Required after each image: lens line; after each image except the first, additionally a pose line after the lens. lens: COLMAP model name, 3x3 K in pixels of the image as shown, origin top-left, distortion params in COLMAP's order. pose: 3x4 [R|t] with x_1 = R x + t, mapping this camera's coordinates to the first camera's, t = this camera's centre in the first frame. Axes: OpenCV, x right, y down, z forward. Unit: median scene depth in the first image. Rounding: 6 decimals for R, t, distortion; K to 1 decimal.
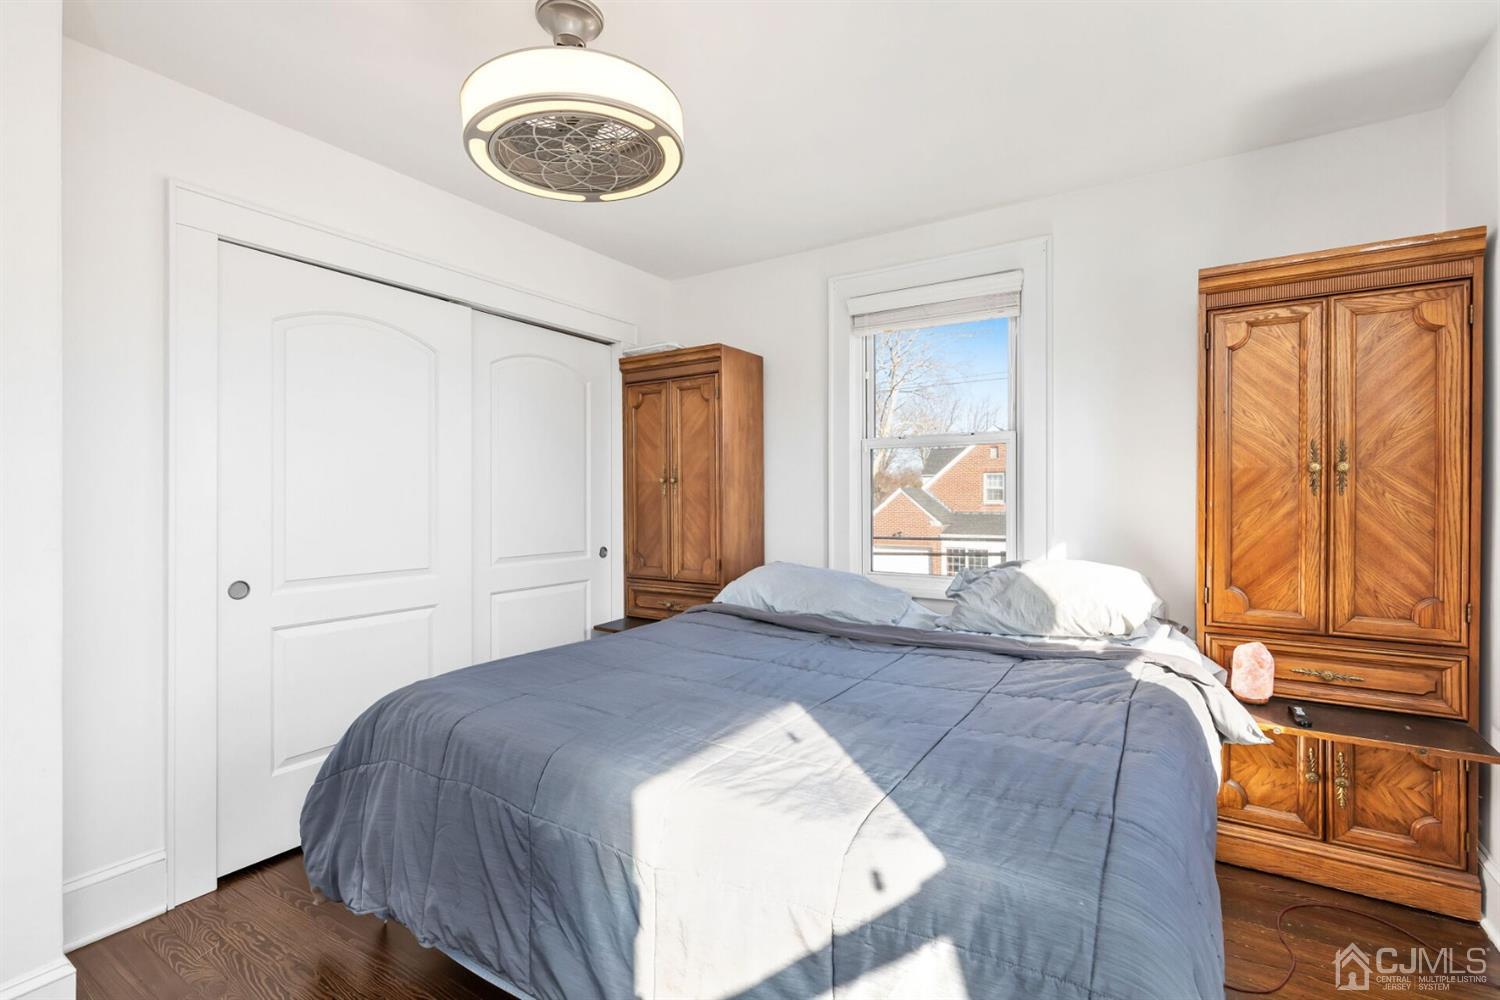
lens RADIAL K [[681.2, 0, 755.5], [0, 681.2, 502.7], [0, 0, 1]] dist [-0.000092, 0.000006]
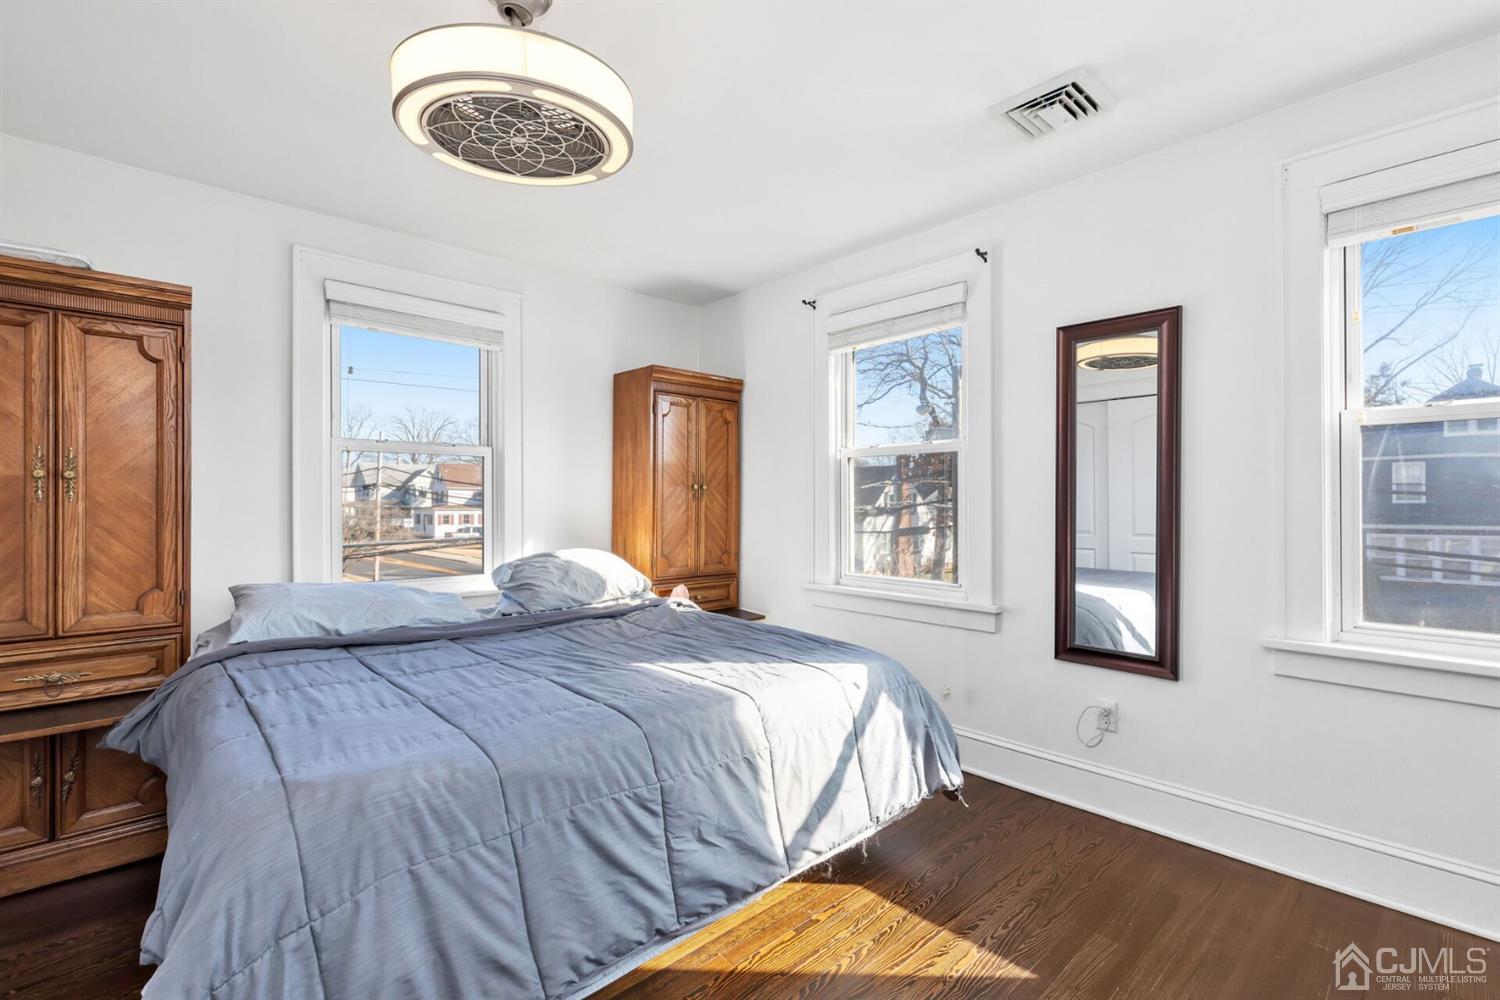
lens RADIAL K [[681.2, 0, 755.5], [0, 681.2, 502.7], [0, 0, 1]] dist [-0.000092, 0.000006]
pose [[0.231347, 0.005136, 0.972858, -0.864996], [0.010894, 0.999910, -0.007870, 0.007334], [-0.972810, 0.012419, 0.231271, 0.368970]]
